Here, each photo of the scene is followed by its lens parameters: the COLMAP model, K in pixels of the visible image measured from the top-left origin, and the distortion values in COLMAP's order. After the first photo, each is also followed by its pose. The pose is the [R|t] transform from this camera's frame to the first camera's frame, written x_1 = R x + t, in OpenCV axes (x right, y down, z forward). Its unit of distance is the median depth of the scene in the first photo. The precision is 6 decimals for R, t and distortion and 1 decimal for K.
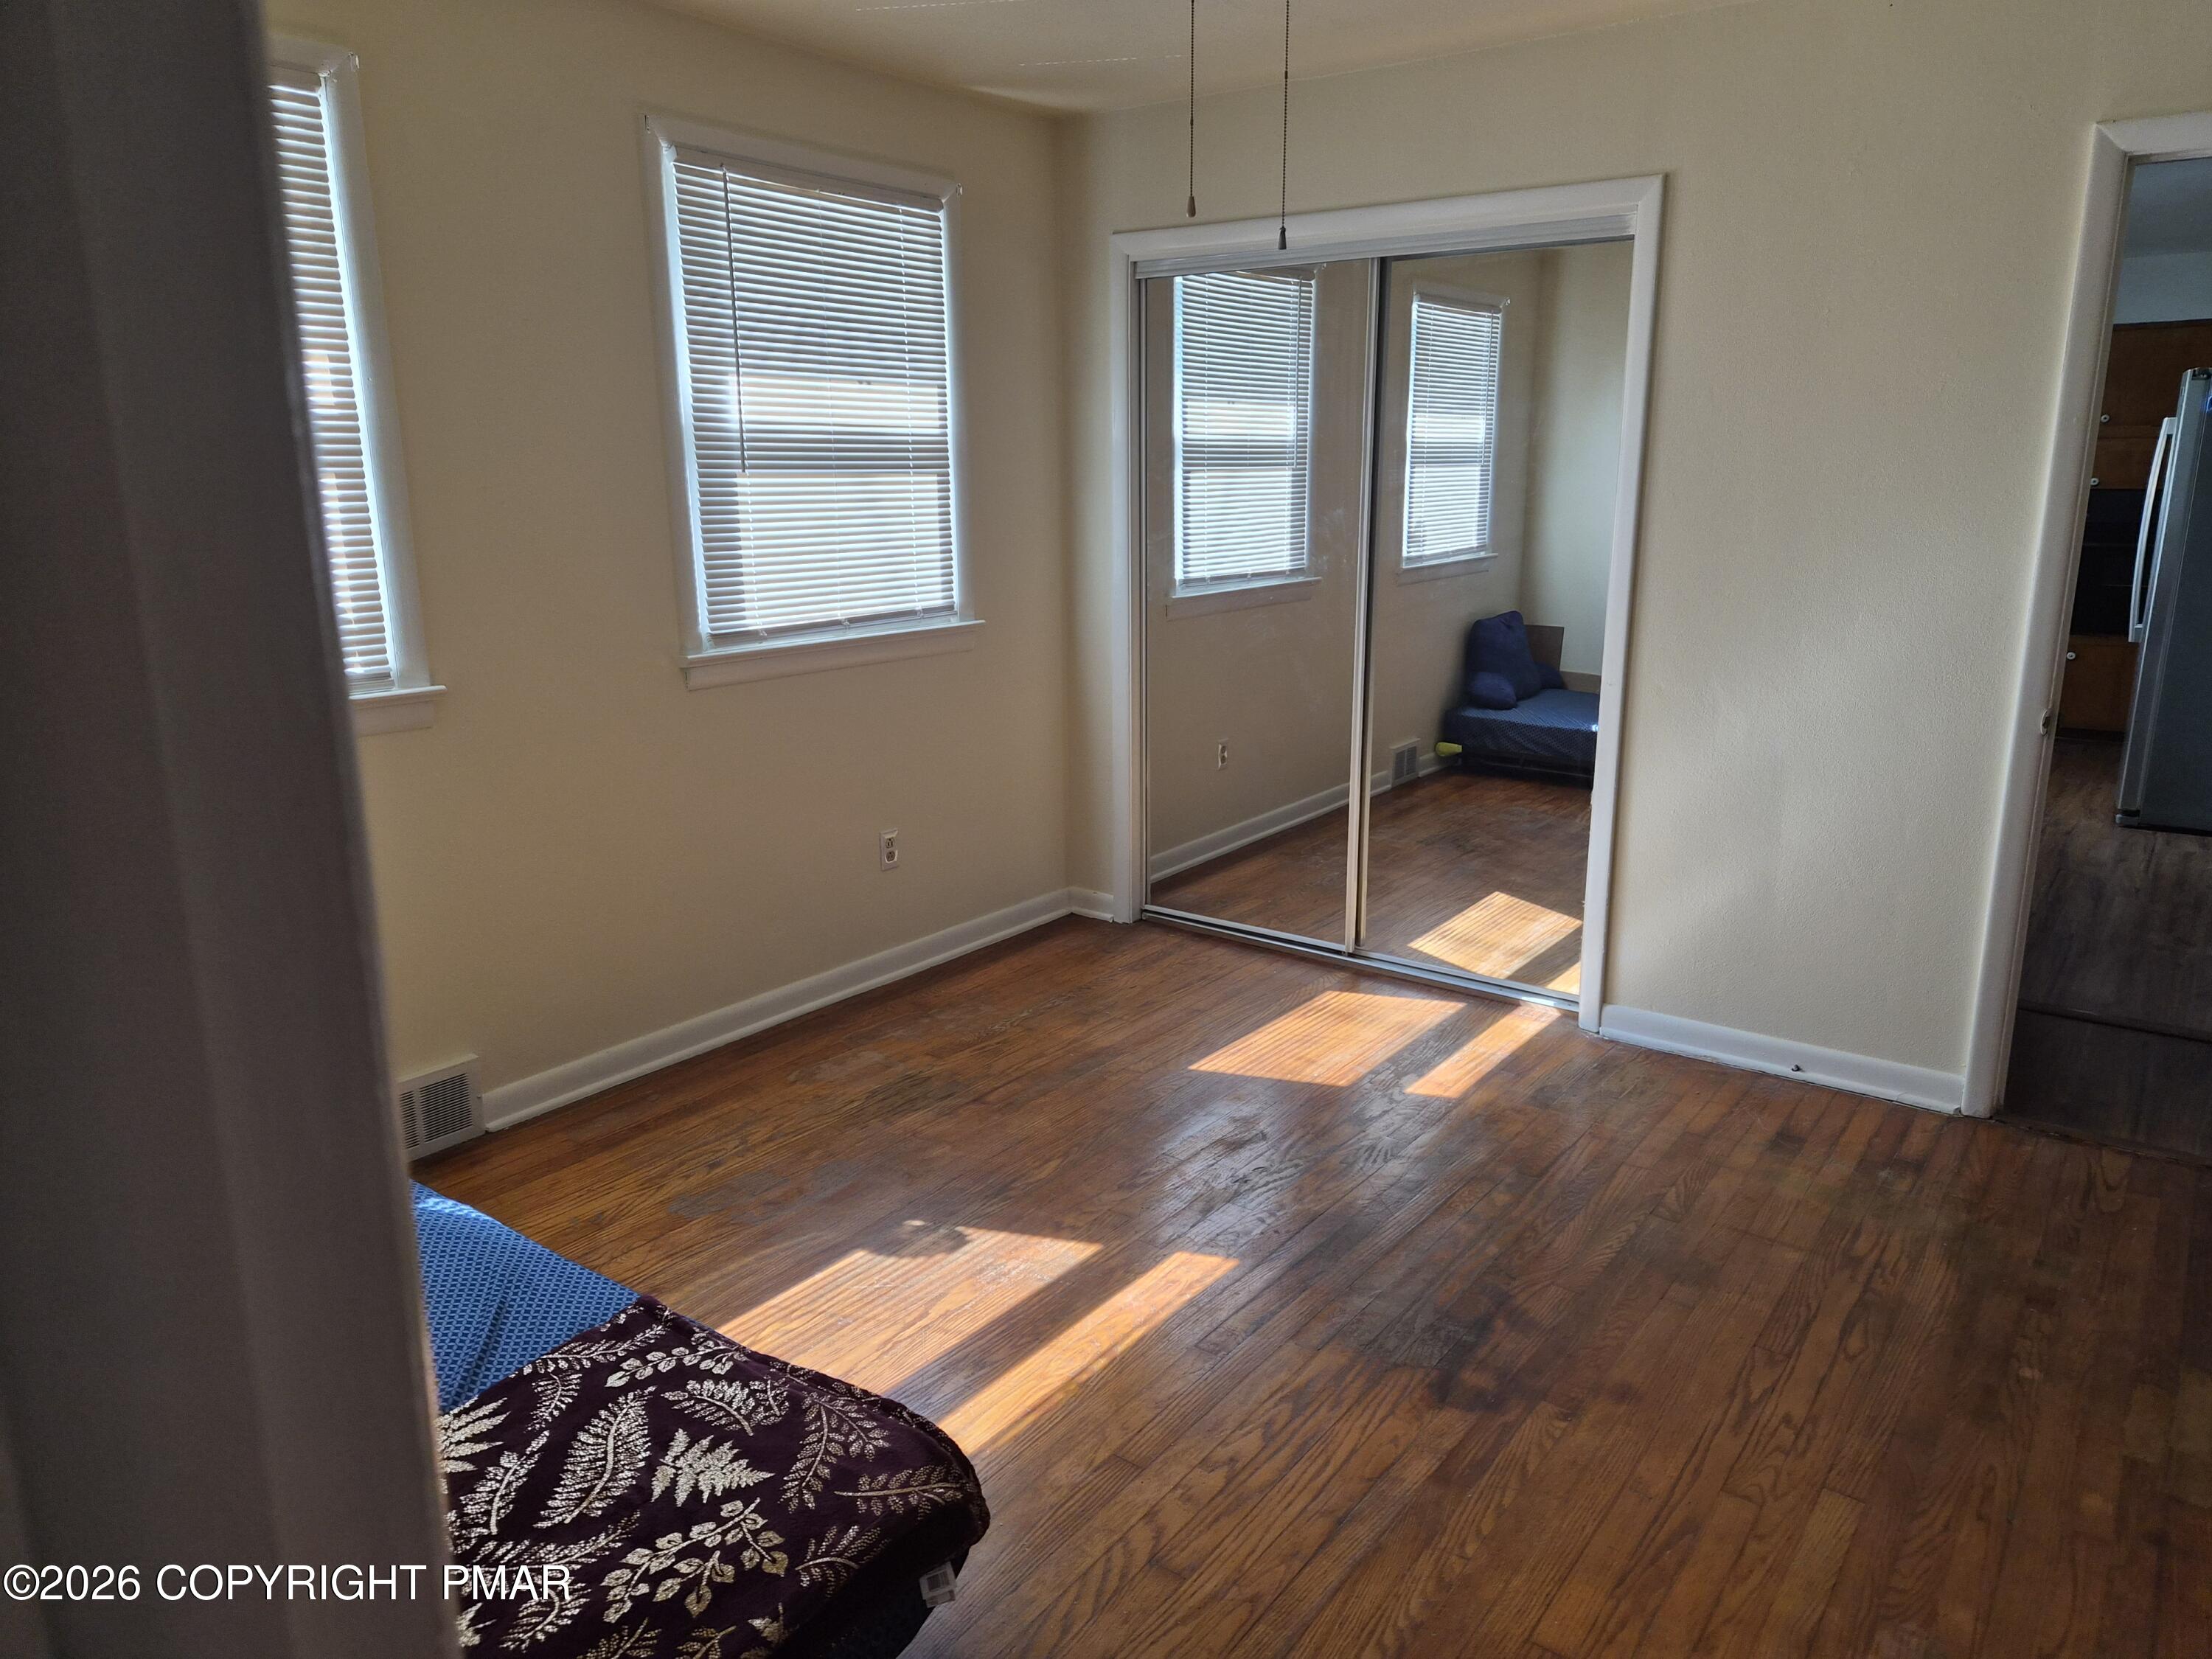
lens RADIAL K [[1488.9, 0, 1117.9], [0, 1488.9, 838.6], [0, 0, 1]] dist [0.076062, -0.074471]
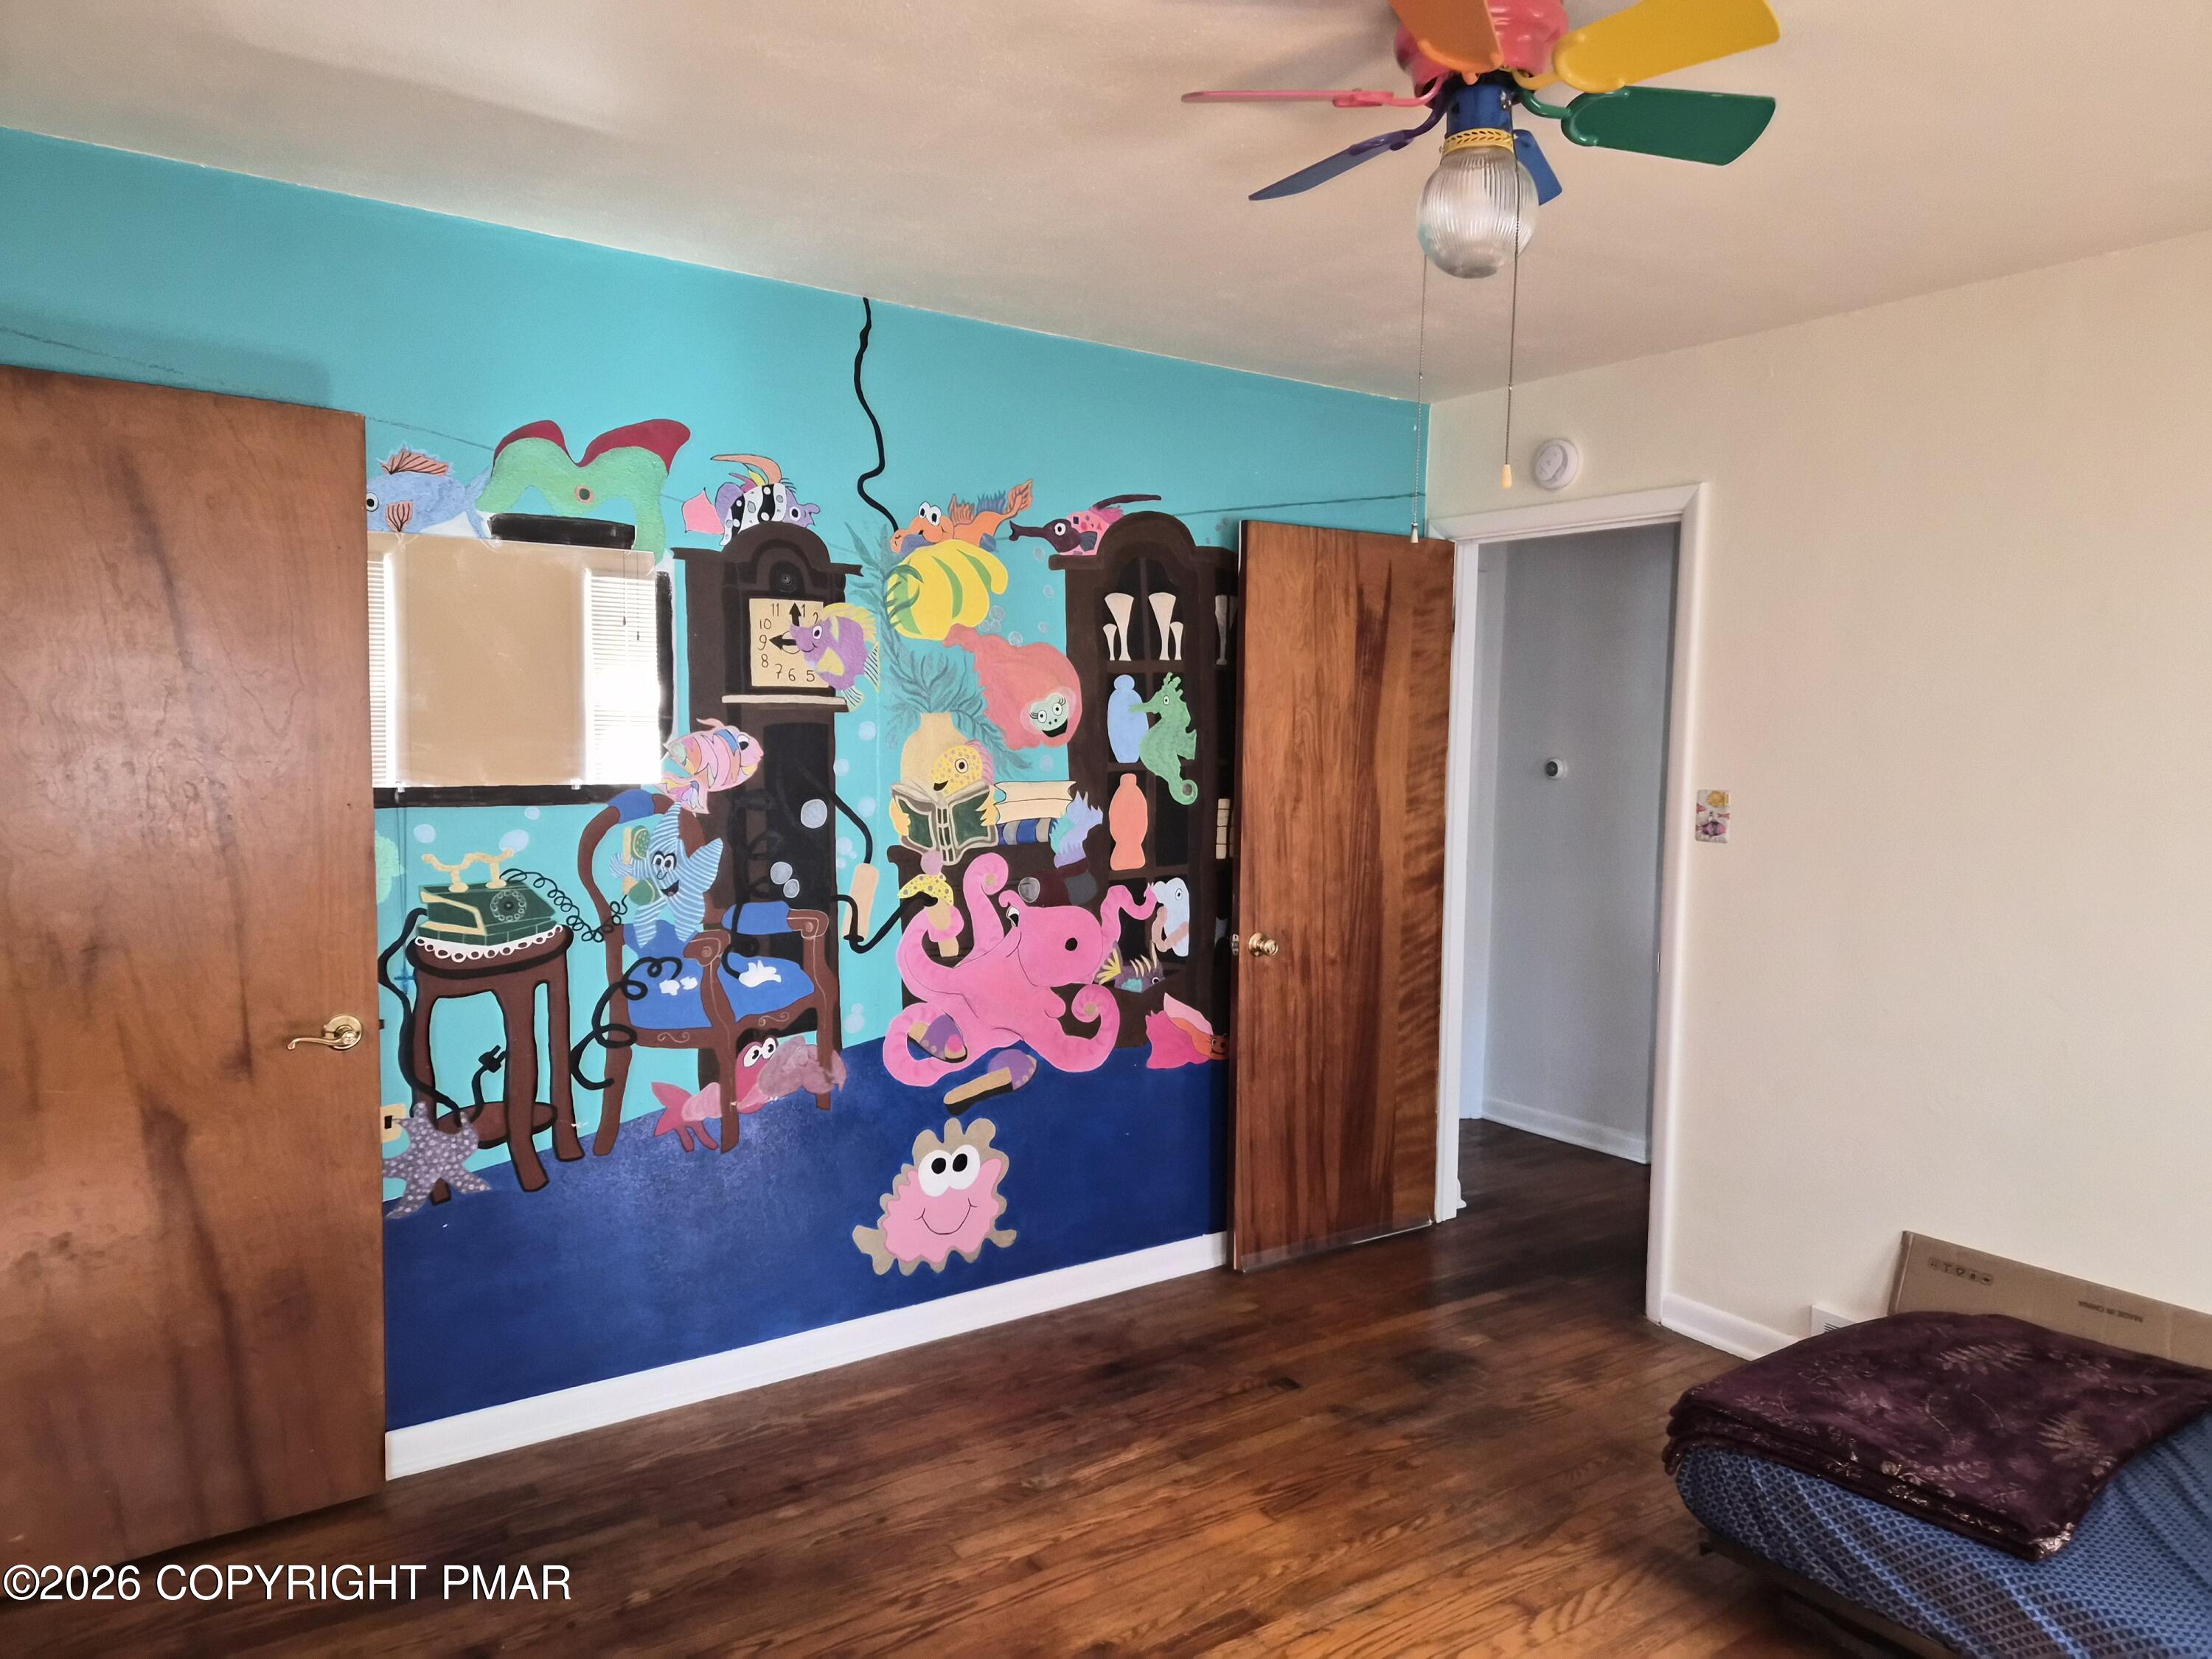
lens RADIAL K [[1488.9, 0, 1117.9], [0, 1488.9, 838.6], [0, 0, 1]] dist [0.076062, -0.074471]
pose [[-0.948735, -0.040094, 0.313519, -0.012483], [0.061264, 0.949784, 0.306852, -0.382398], [-0.310078, 0.310328, -0.898637, 1.454872]]
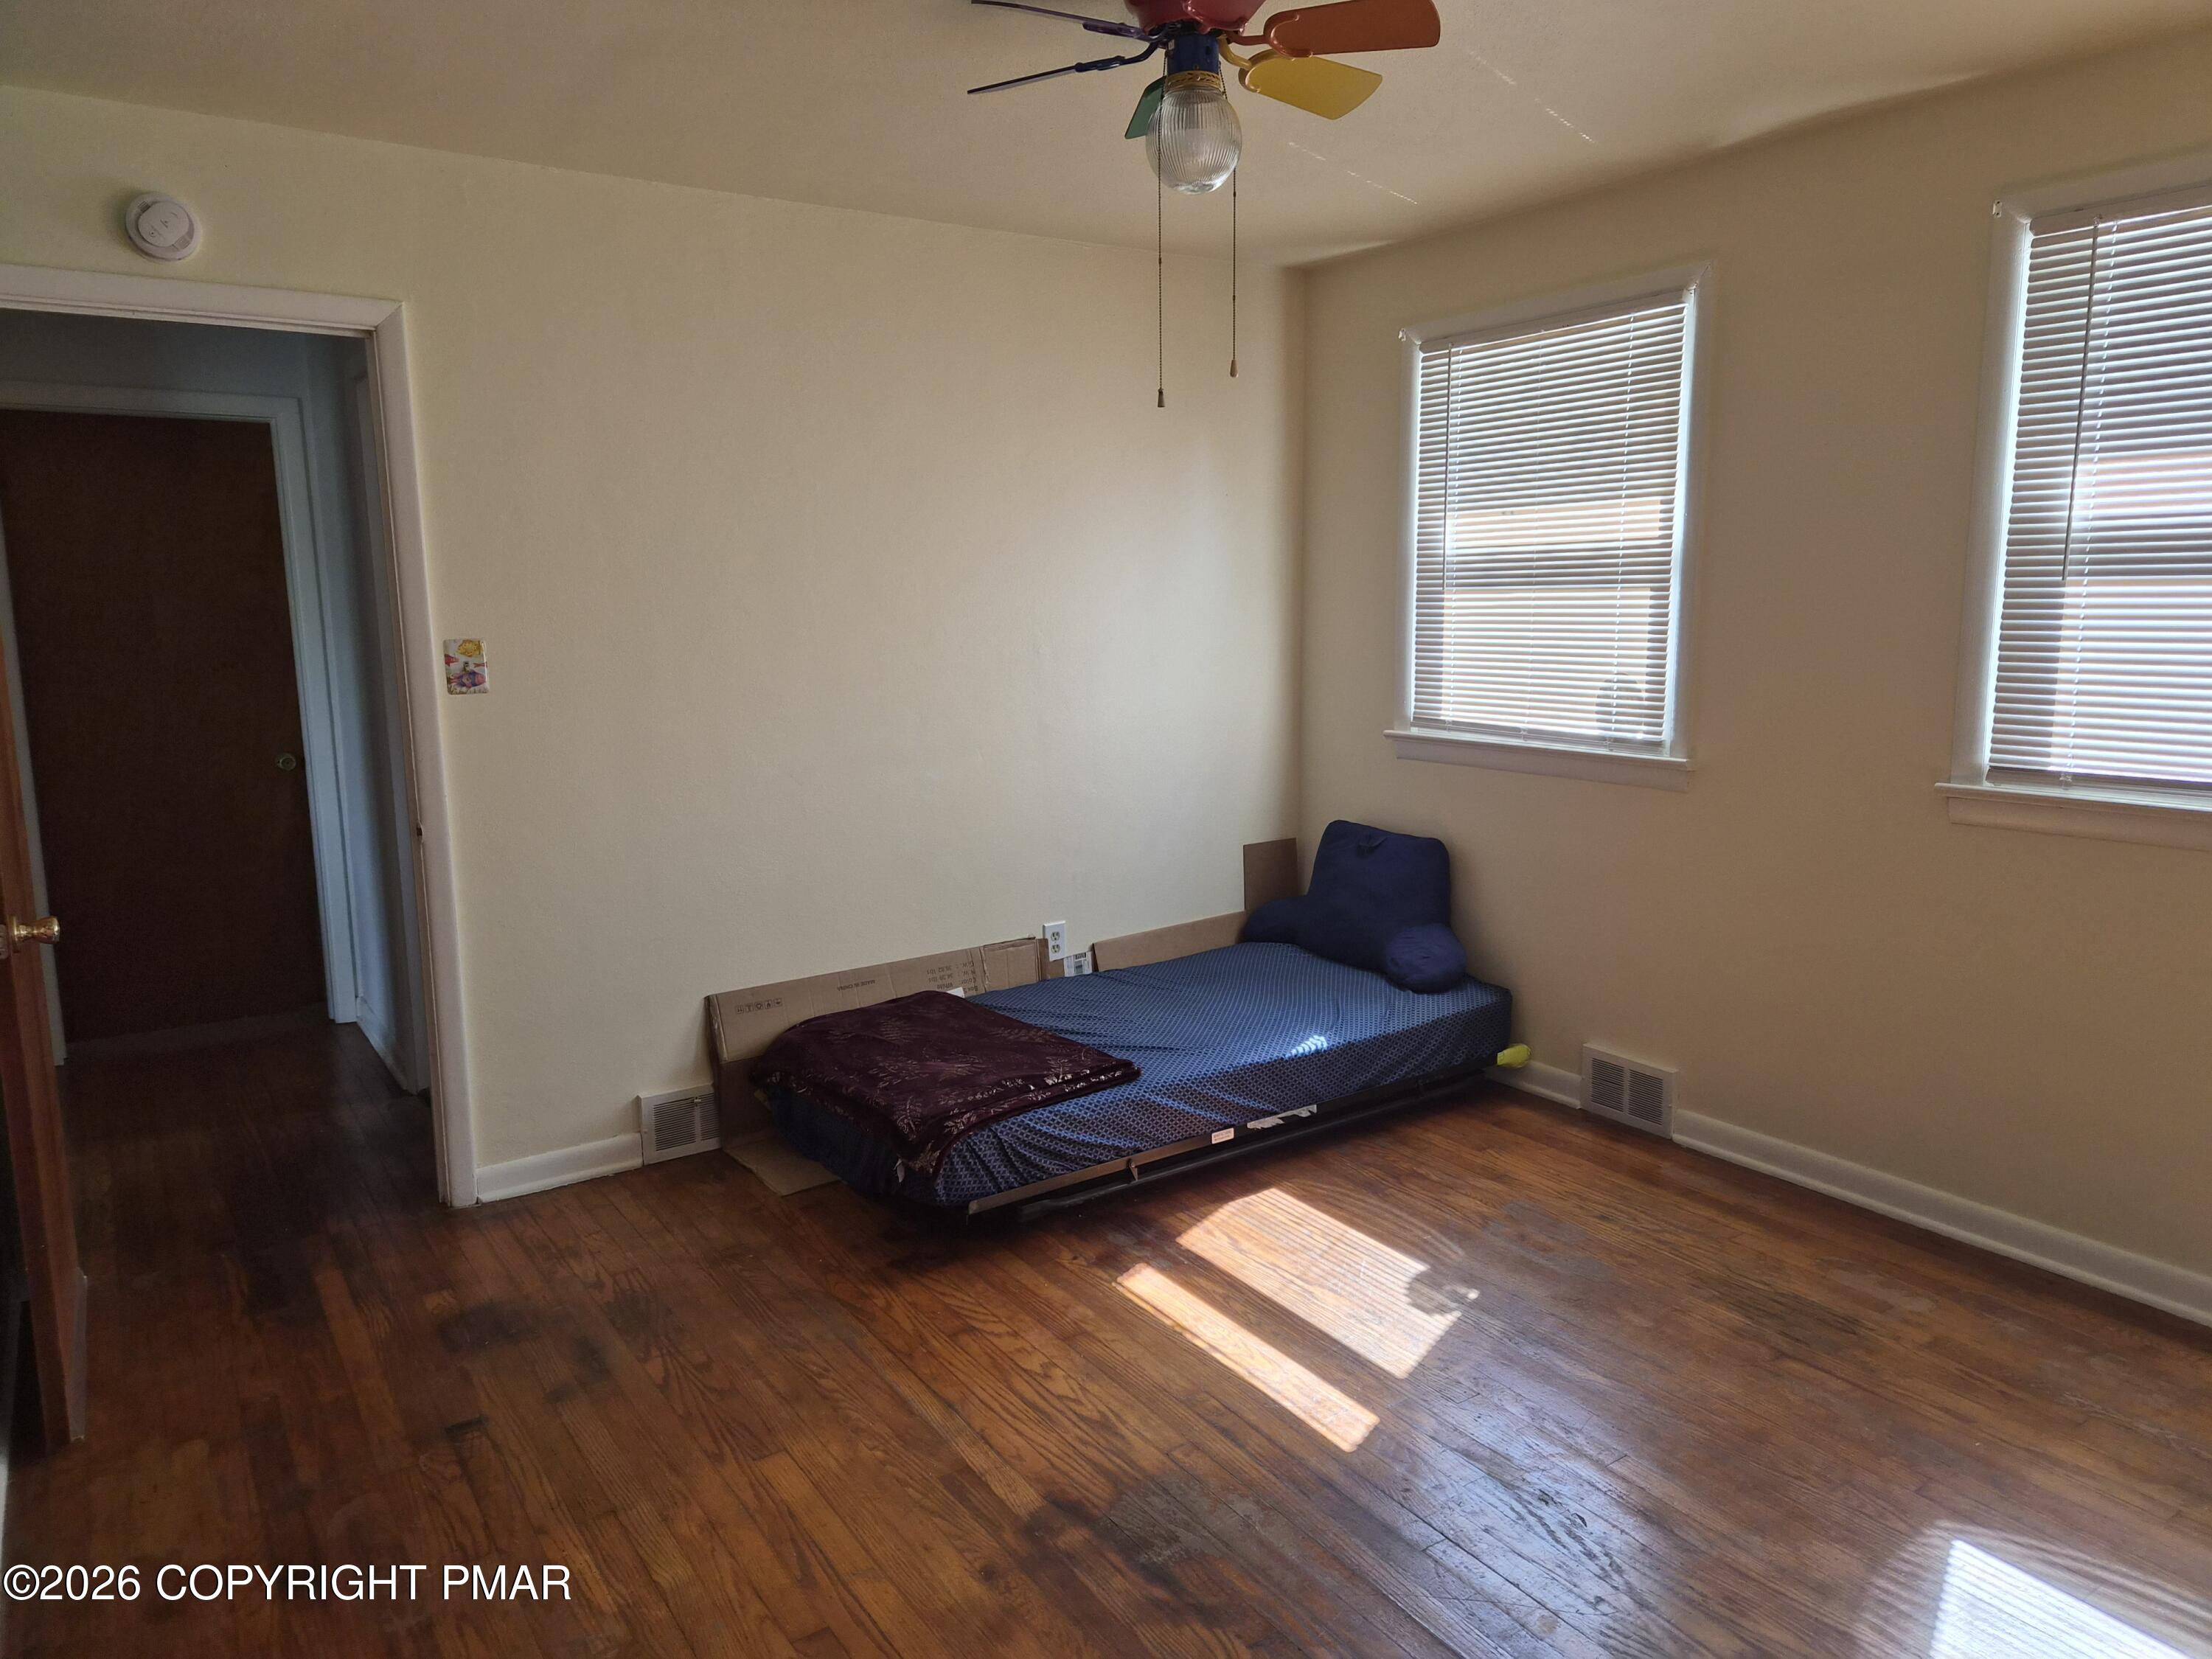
lens RADIAL K [[1488.9, 0, 1117.9], [0, 1488.9, 838.6], [0, 0, 1]] dist [0.076062, -0.074471]
pose [[-0.328916, 0.166287, -0.929604, 0.895983], [-0.213775, 0.945711, 0.244808, -0.256148], [0.919845, 0.279247, -0.275511, 1.001459]]
